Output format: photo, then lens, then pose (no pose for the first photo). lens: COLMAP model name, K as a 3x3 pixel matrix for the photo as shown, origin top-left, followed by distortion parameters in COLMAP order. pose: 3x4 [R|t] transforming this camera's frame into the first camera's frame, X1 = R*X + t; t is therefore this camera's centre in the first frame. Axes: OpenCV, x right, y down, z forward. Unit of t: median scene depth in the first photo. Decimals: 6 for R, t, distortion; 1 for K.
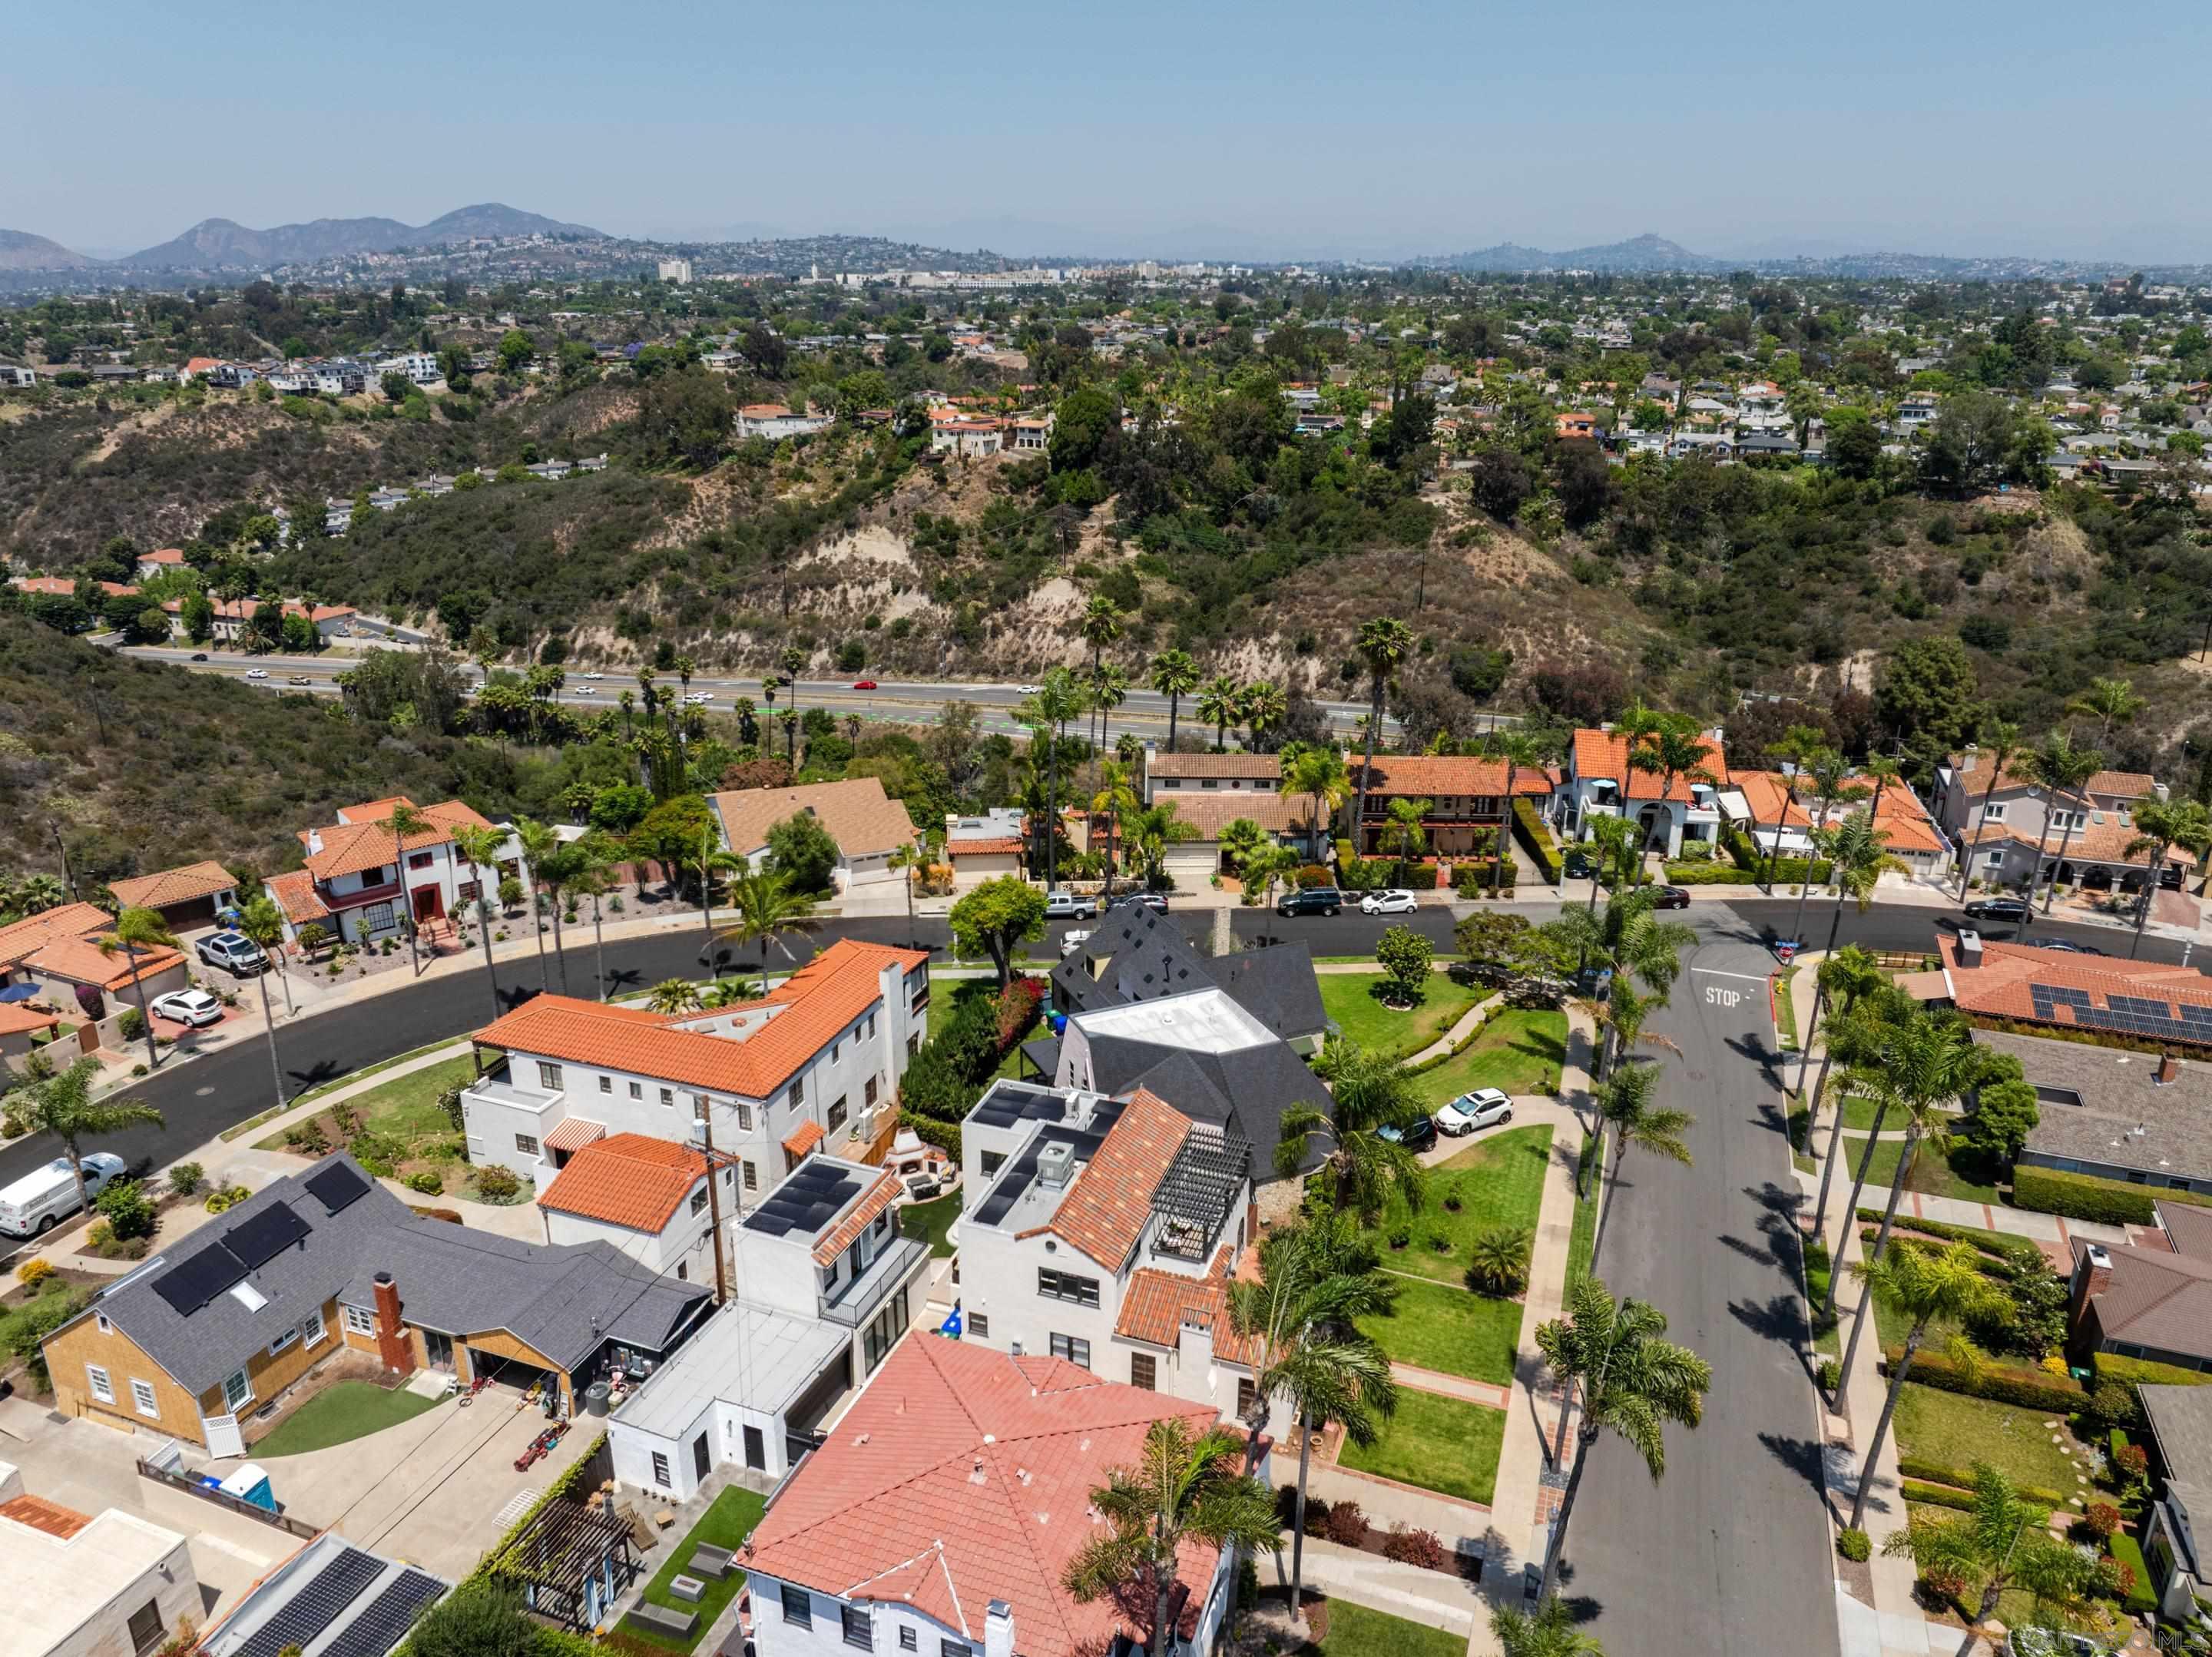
lens RADIAL K [[1557.0, 0, 1104.1], [0, 1557.0, 818.5], [0, 0, 1]] dist [-0.030813, -0.006473]
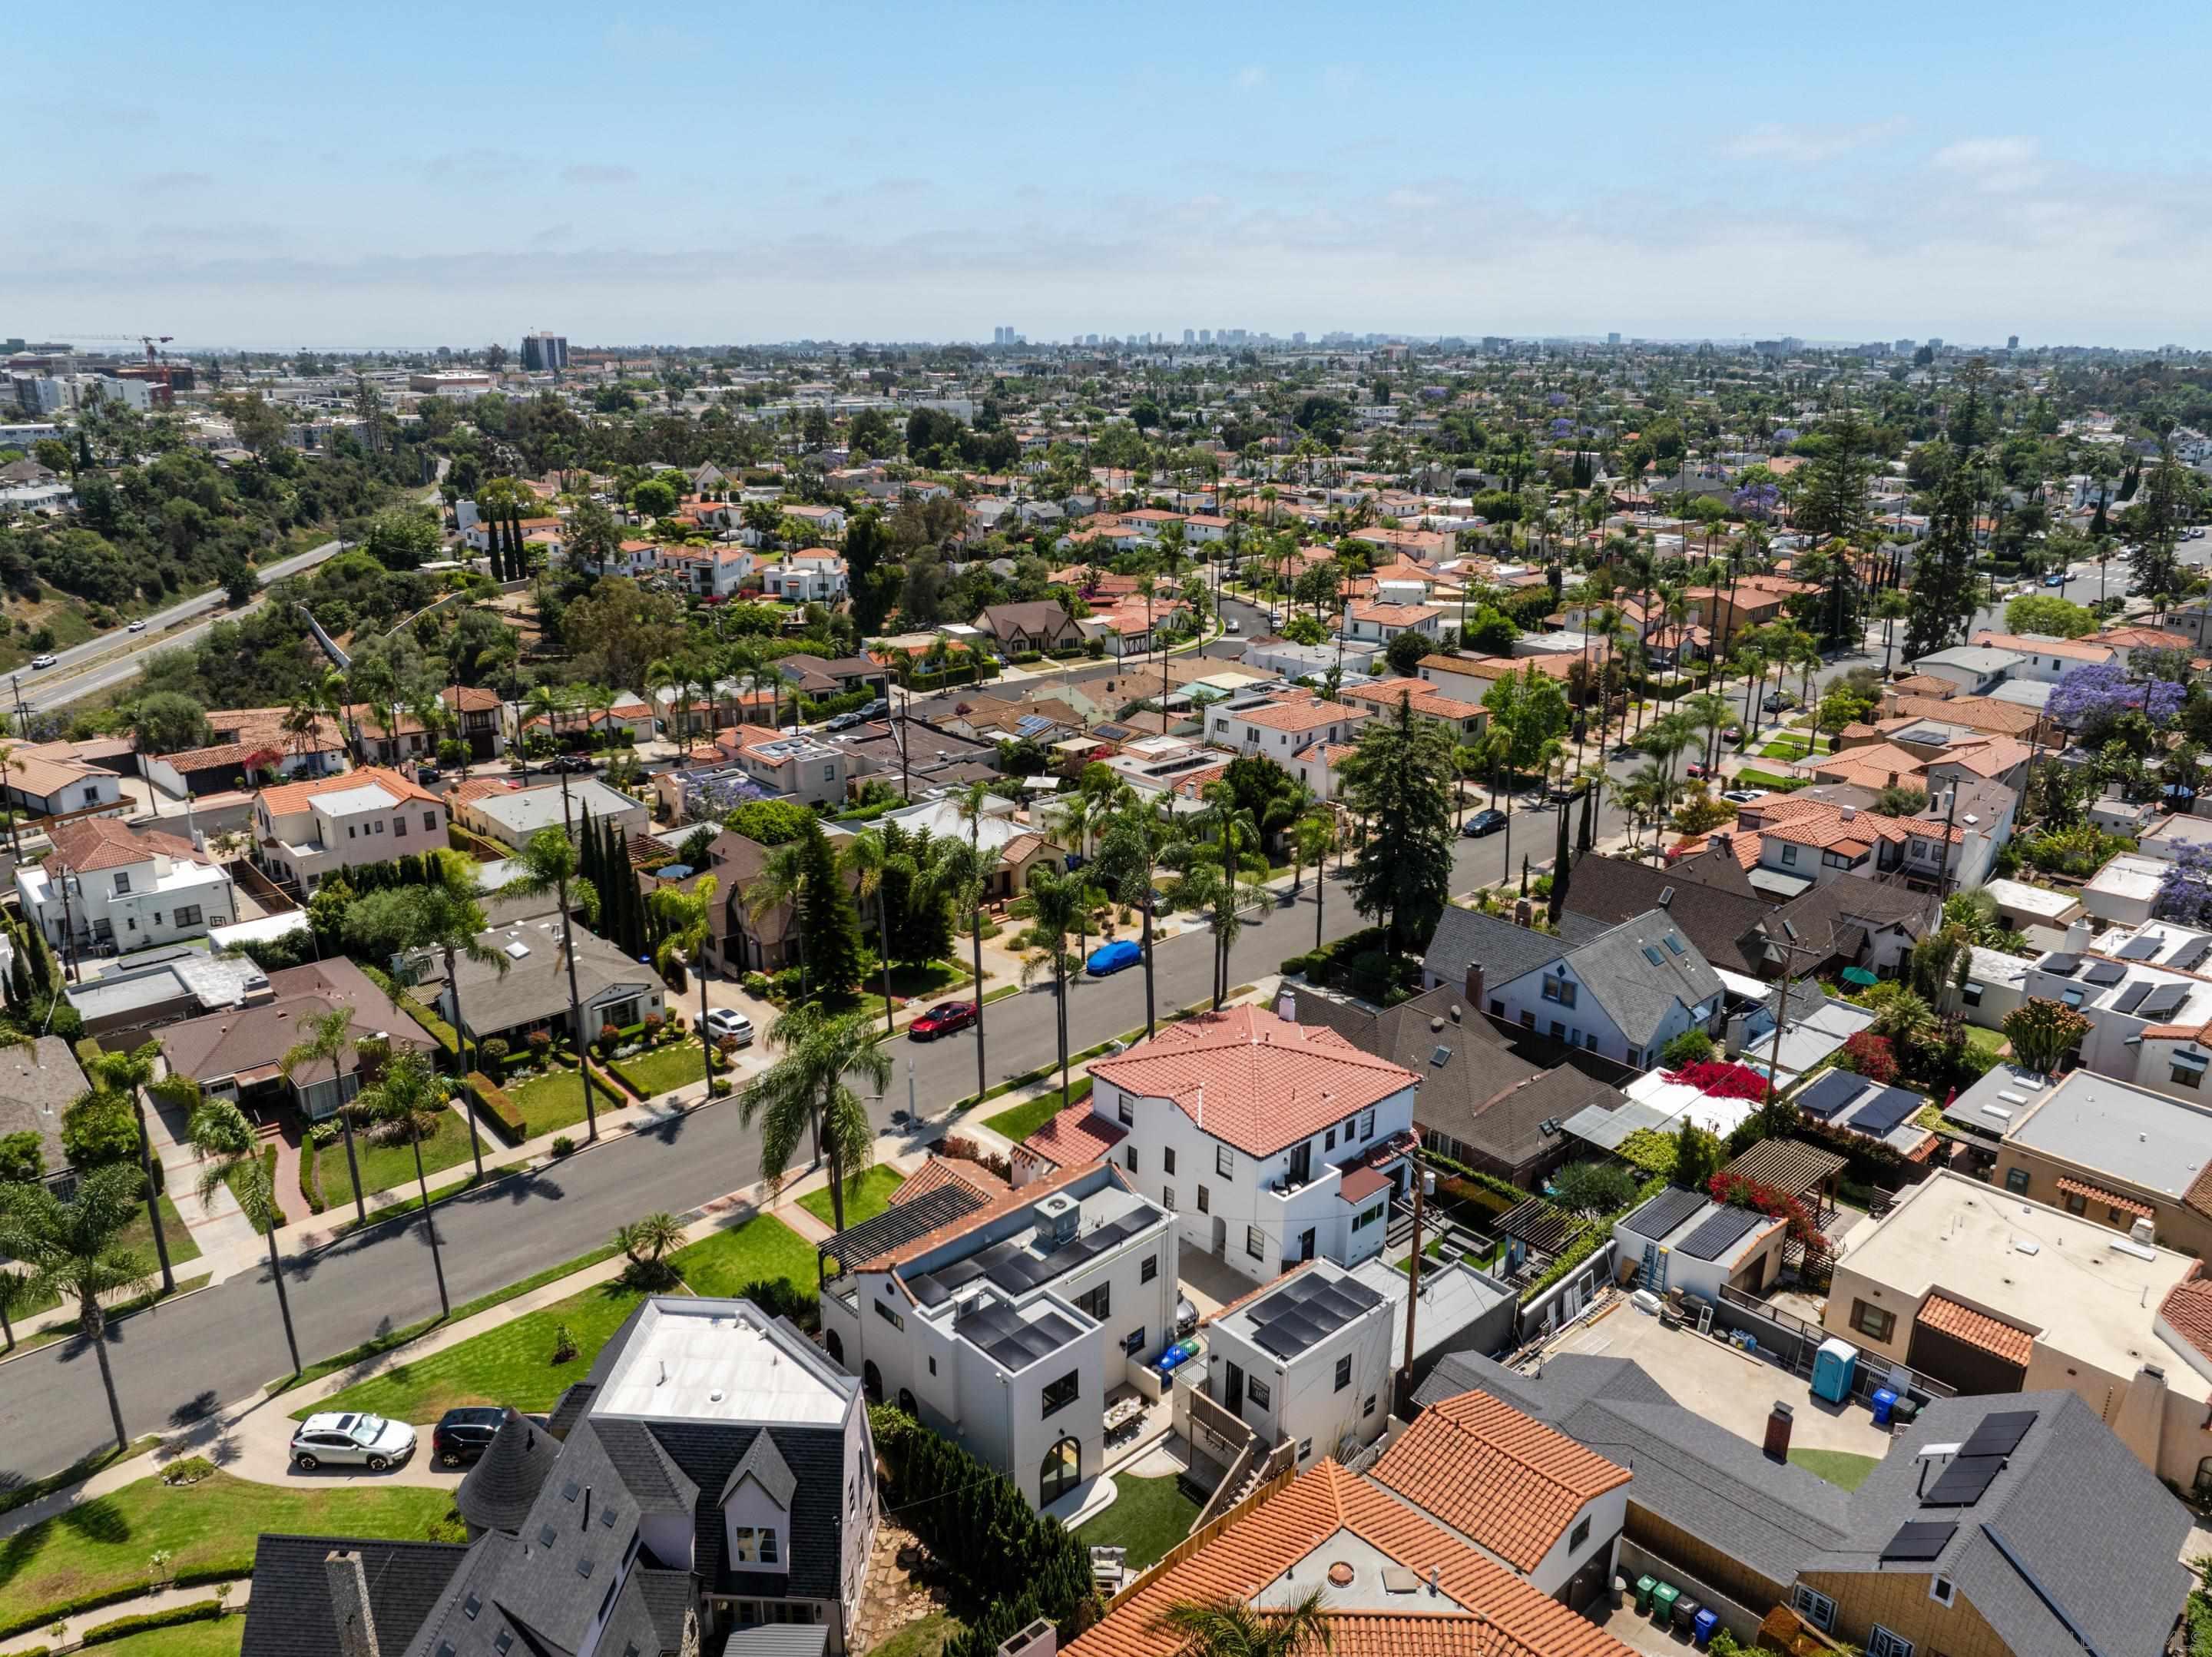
lens RADIAL K [[1557.0, 0, 1104.1], [0, 1557.0, 818.5], [0, 0, 1]] dist [-0.030813, -0.006473]
pose [[-0.893462, -0.141801, 0.426167, -0.082009], [0.140334, 0.813211, 0.564796, -0.097554], [-0.426652, 0.564429, -0.706674, 0.292818]]
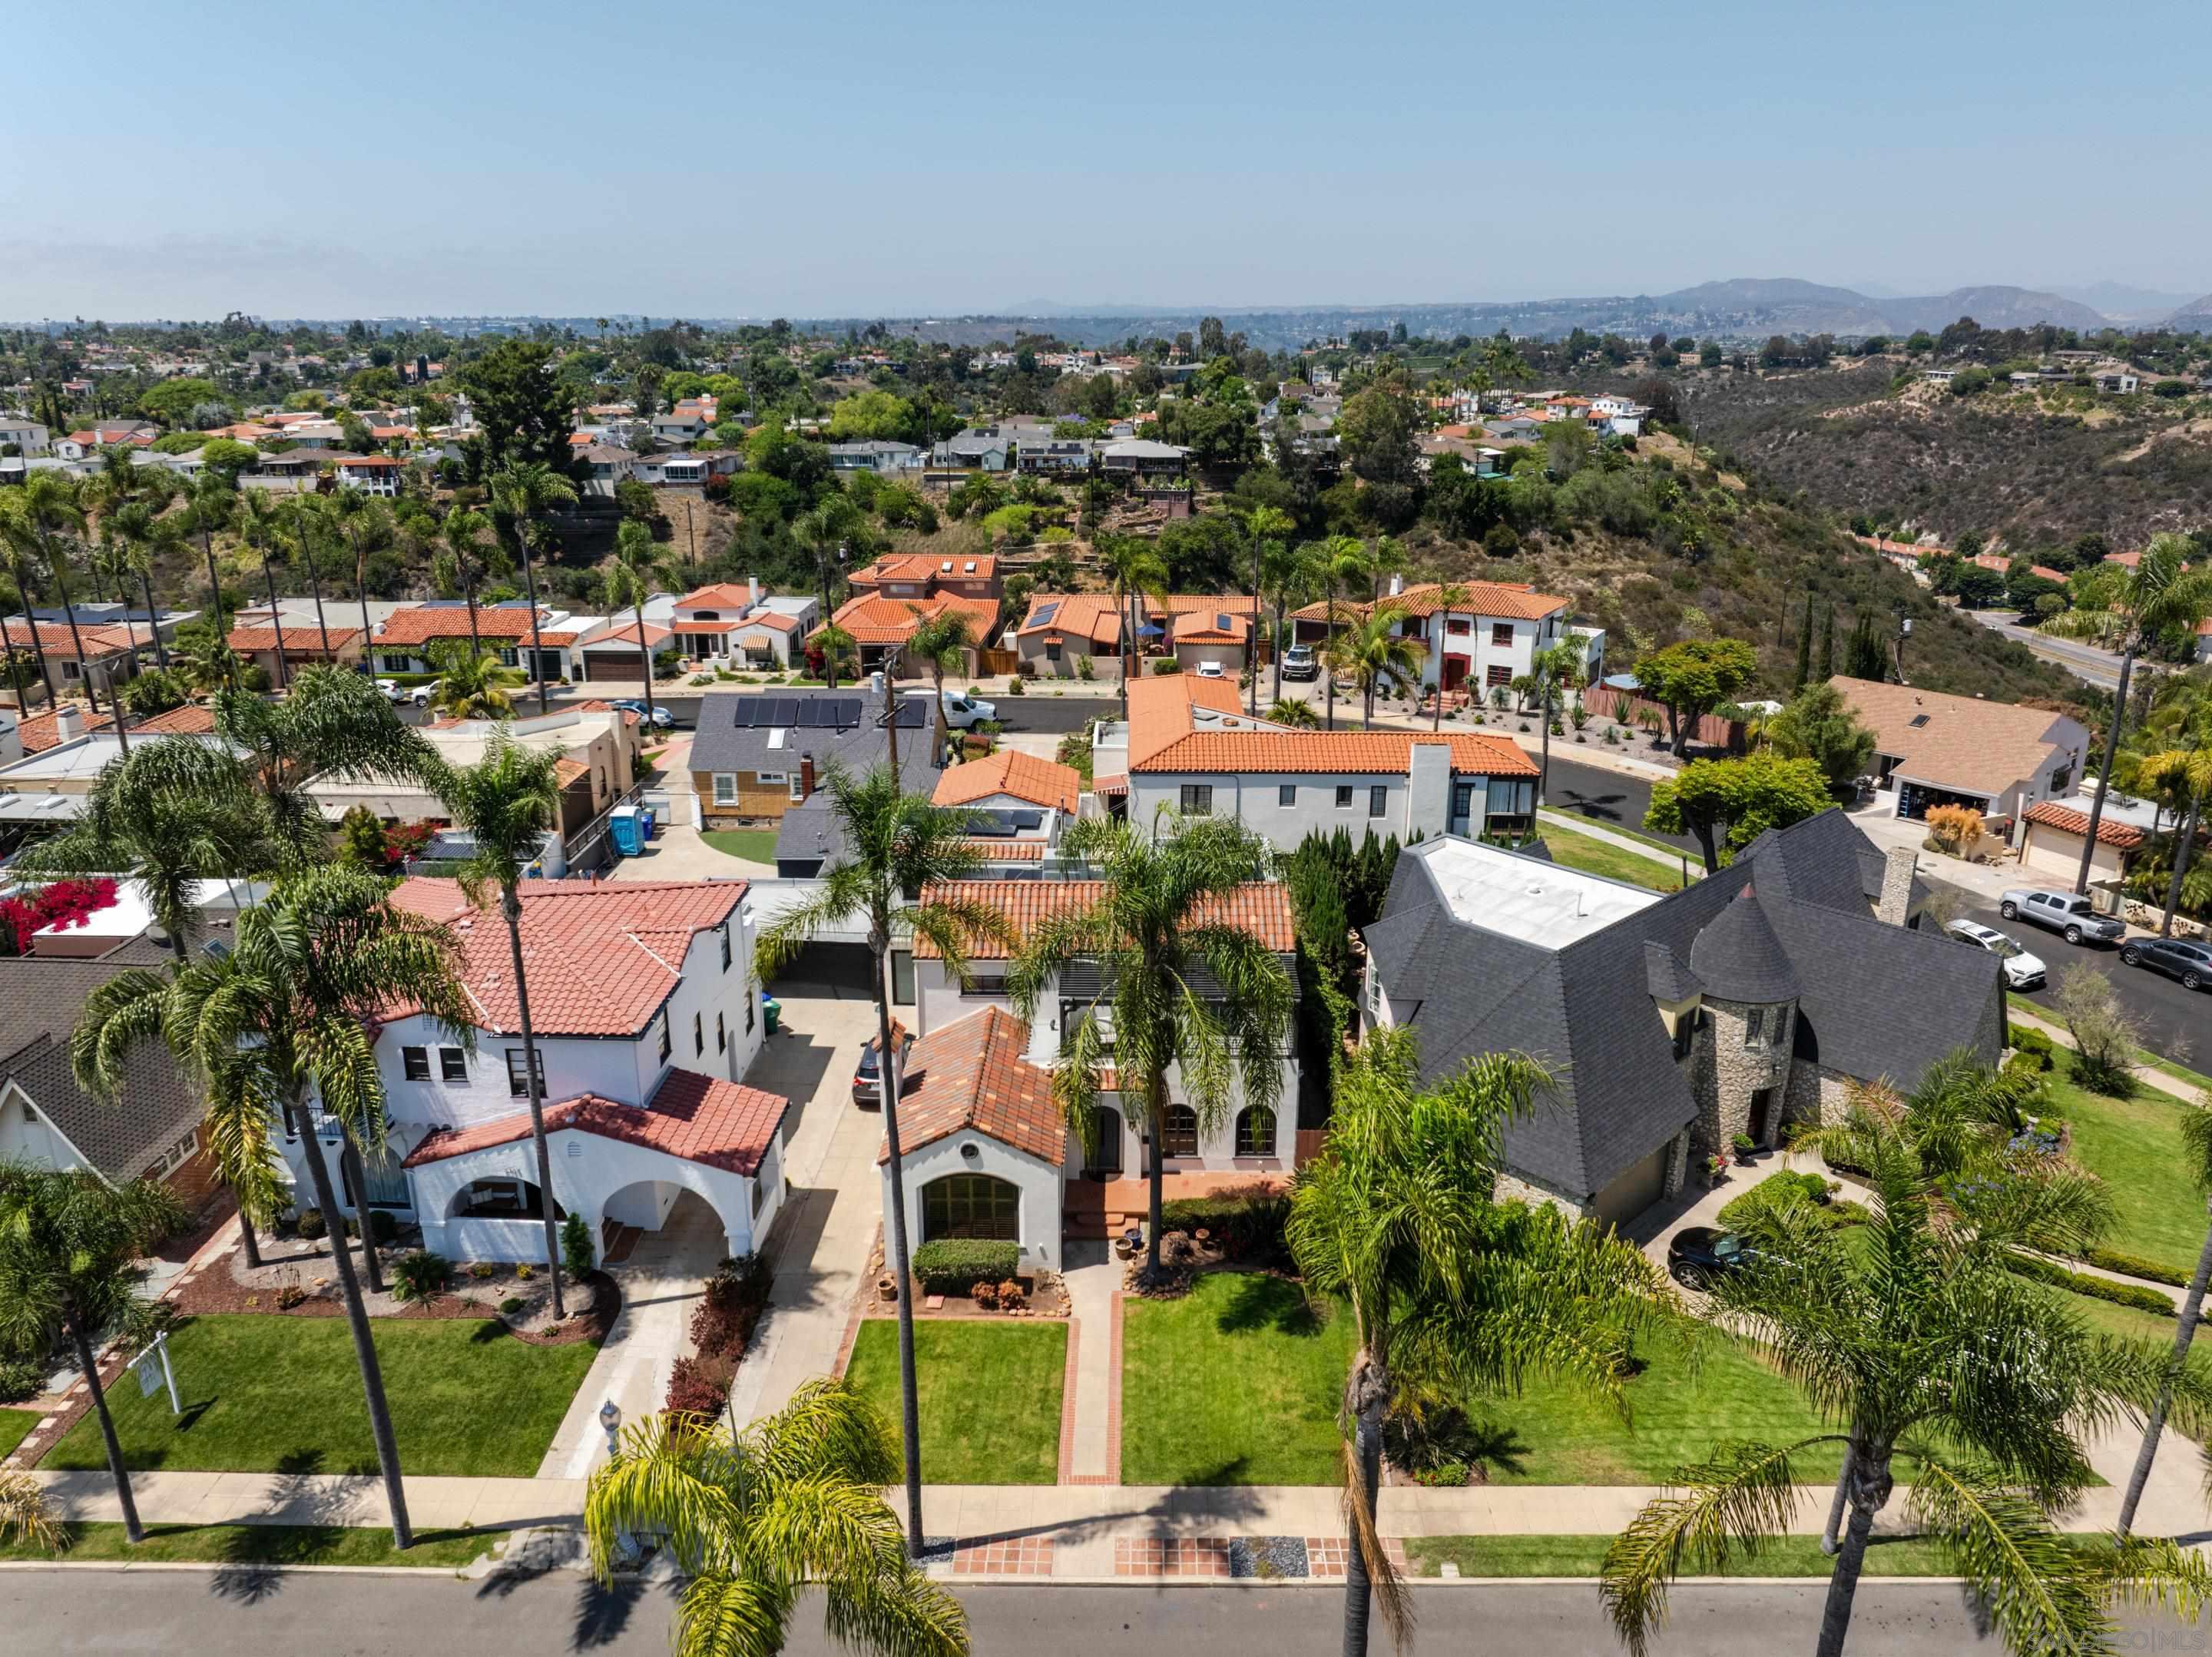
lens RADIAL K [[1549.8, 0, 1104.0], [0, 1549.8, 824.6], [0, 0, 1]] dist [-0.031637, -0.004905]
pose [[0.325948, 0.290543, -0.899635, 0.127901], [-0.312844, 0.931139, 0.187371, 0.009458], [0.892124, 0.220372, 0.394398, 0.136192]]
